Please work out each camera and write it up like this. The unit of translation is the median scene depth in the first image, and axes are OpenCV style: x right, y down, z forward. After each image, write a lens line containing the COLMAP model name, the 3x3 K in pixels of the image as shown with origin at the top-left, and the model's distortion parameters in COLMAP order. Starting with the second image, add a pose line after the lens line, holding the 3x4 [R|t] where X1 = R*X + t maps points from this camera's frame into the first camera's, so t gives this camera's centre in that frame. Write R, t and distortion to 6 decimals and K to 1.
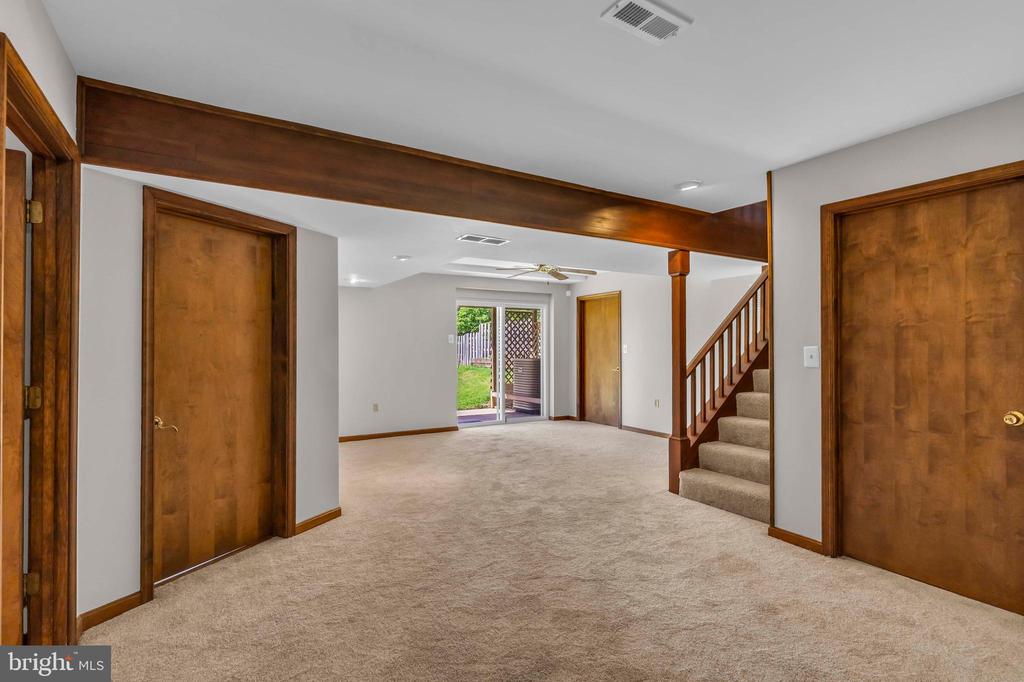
lens RADIAL K [[496.4, 0, 512.4], [0, 496.4, 342.2], [0, 0, 1]] dist [0.004201, -0.000066]
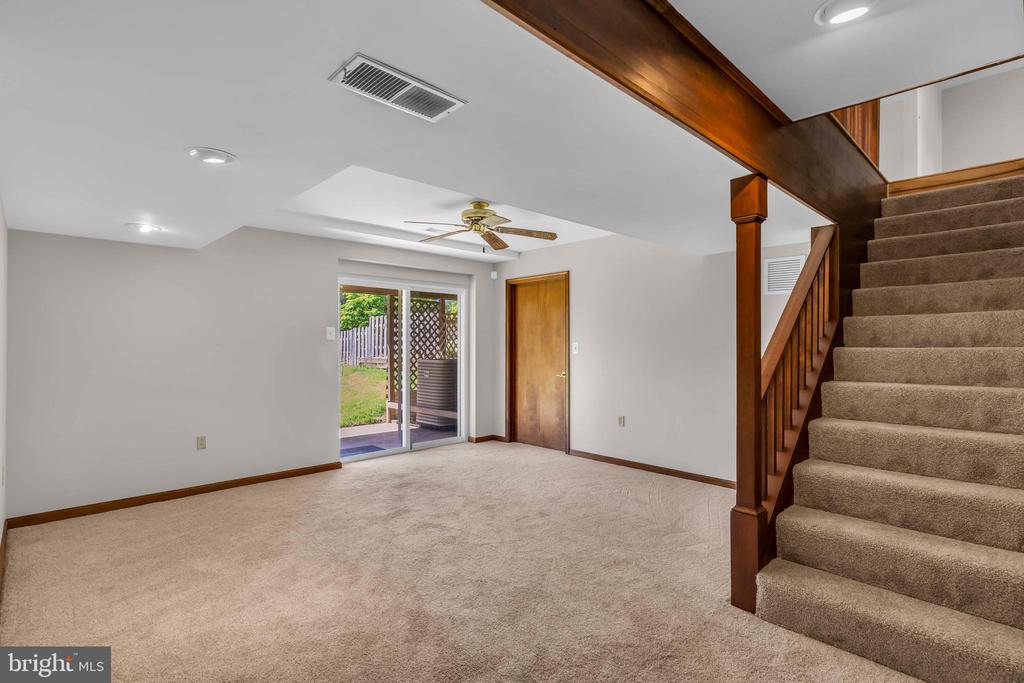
lens RADIAL K [[496.4, 0, 516.6], [0, 496.4, 340.5], [0, 0, 1]] dist [0.004201, -0.000066]
pose [[0.974729, 0.003723, 0.223360, -0.025534], [-0.004519, 0.999985, 0.003055, 0.000283], [-0.223346, -0.003987, 0.974731, 0.260070]]
